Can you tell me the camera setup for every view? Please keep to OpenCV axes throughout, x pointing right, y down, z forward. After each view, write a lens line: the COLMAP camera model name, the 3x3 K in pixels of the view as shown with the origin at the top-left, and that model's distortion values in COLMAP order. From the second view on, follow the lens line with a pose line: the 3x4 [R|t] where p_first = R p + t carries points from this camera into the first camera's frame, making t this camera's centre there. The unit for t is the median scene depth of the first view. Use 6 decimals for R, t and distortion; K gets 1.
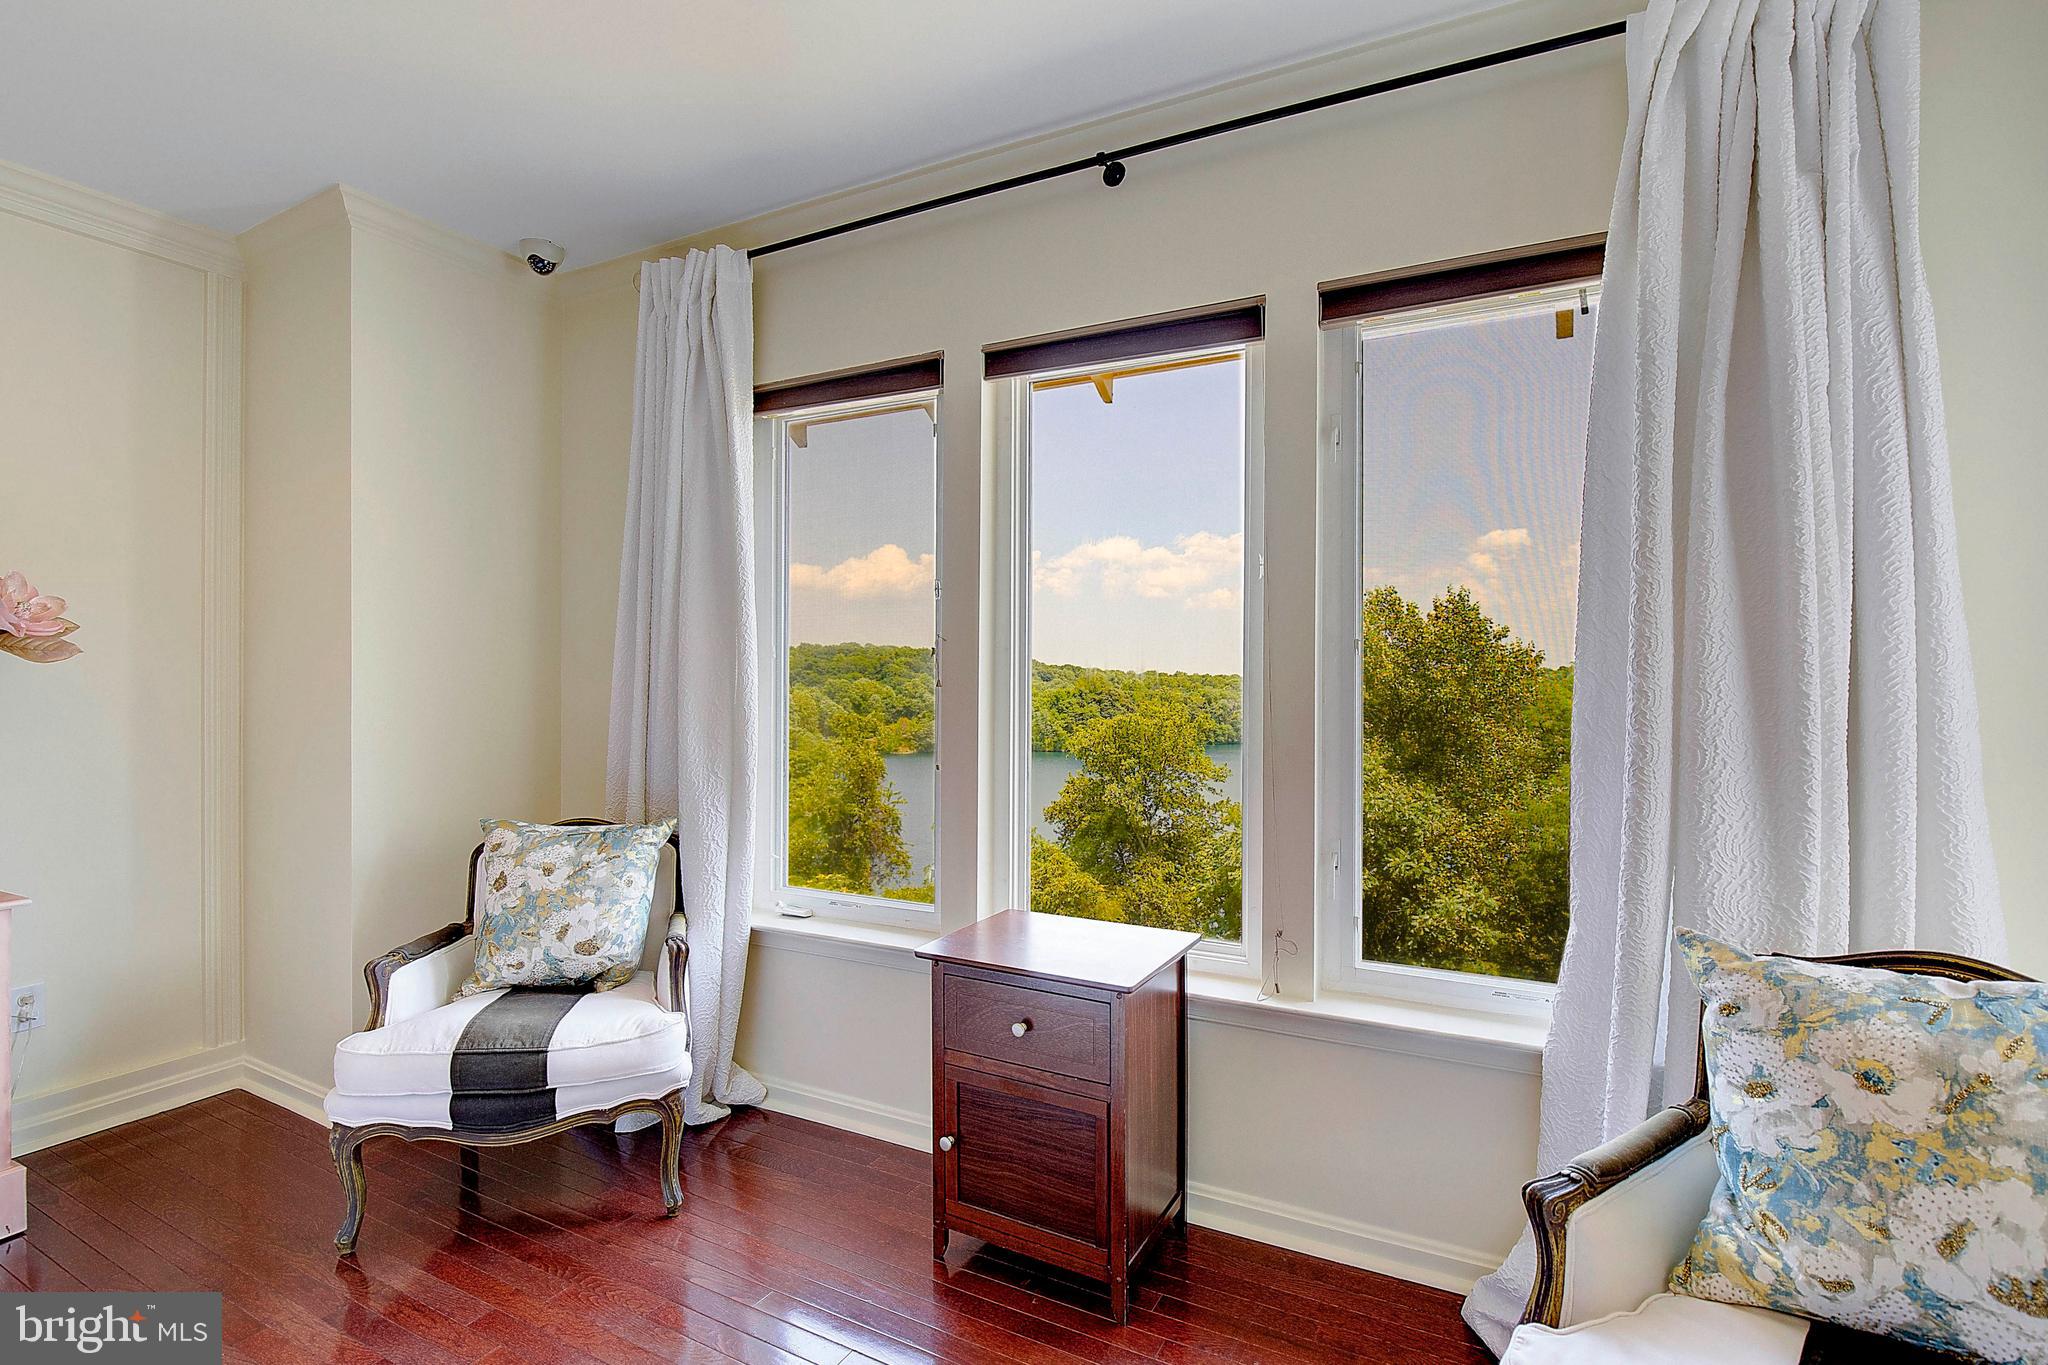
lens RADIAL K [[941.9, 0, 1031.9], [0, 941.9, 683.3], [0, 0, 1]] dist [-0.004374, -0.004093]
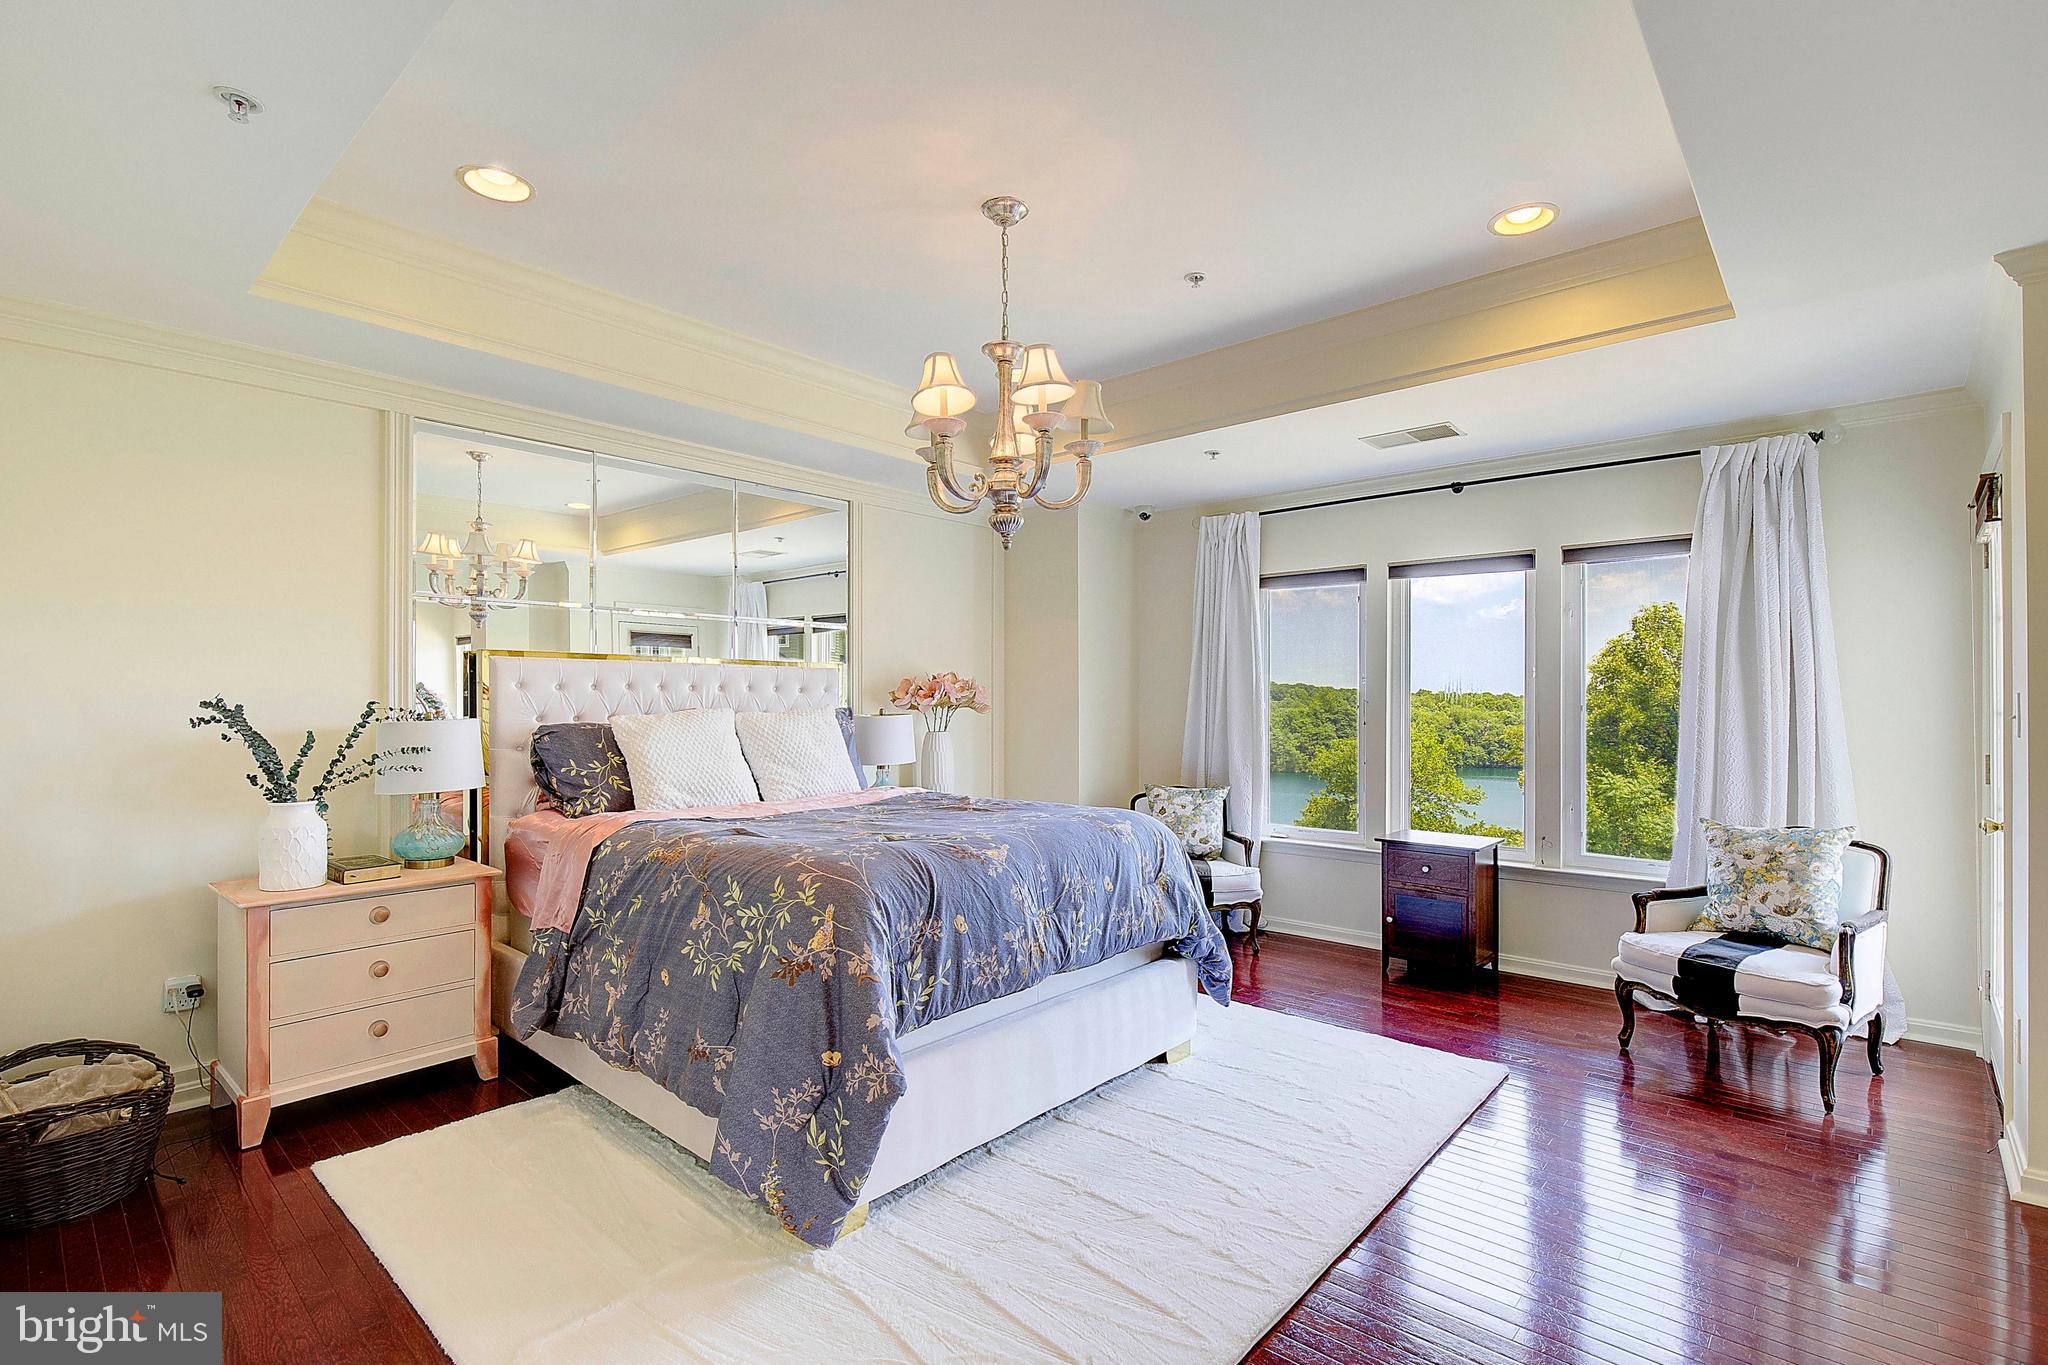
lens RADIAL K [[941.9, 0, 1035.1], [0, 941.9, 694.5], [0, 0, 1]] dist [-0.004374, -0.004093]
pose [[0.972579, -0.003355, -0.232547, -0.342408], [0.001467, 0.999965, -0.008290, -0.048959], [0.232567, 0.007722, 0.972550, -1.274768]]
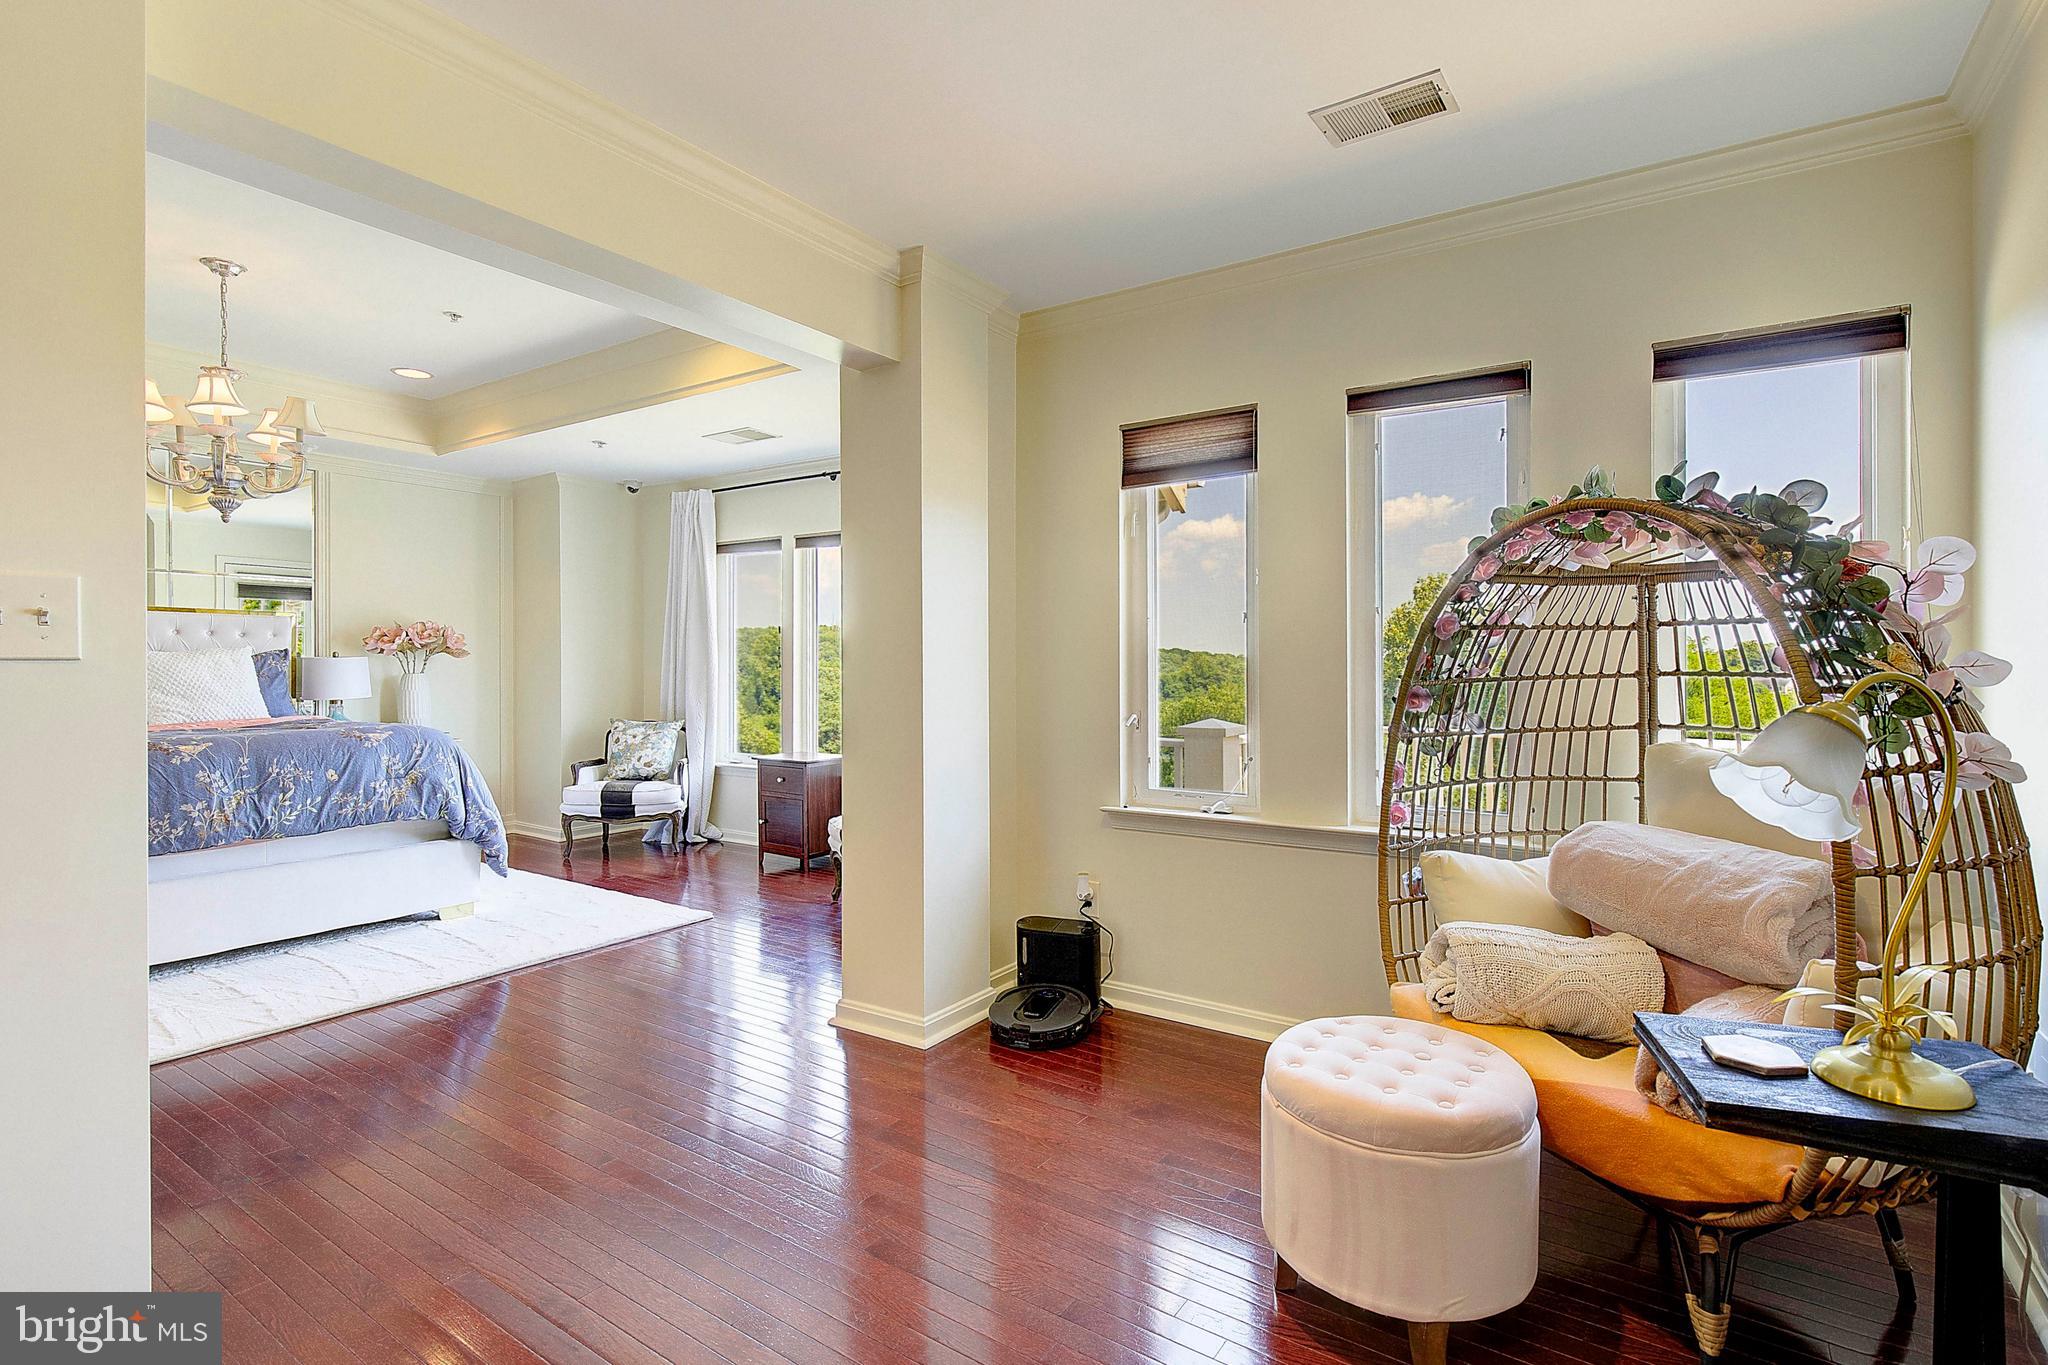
lens RADIAL K [[941.9, 0, 1037.5], [0, 941.9, 673.6], [0, 0, 1]] dist [-0.004374, -0.004093]
pose [[0.995454, -0.000210, -0.095240, 0.885213], [0.000805, 0.999980, 0.006214, 0.006847], [0.095237, -0.006262, 0.995435, -1.559030]]
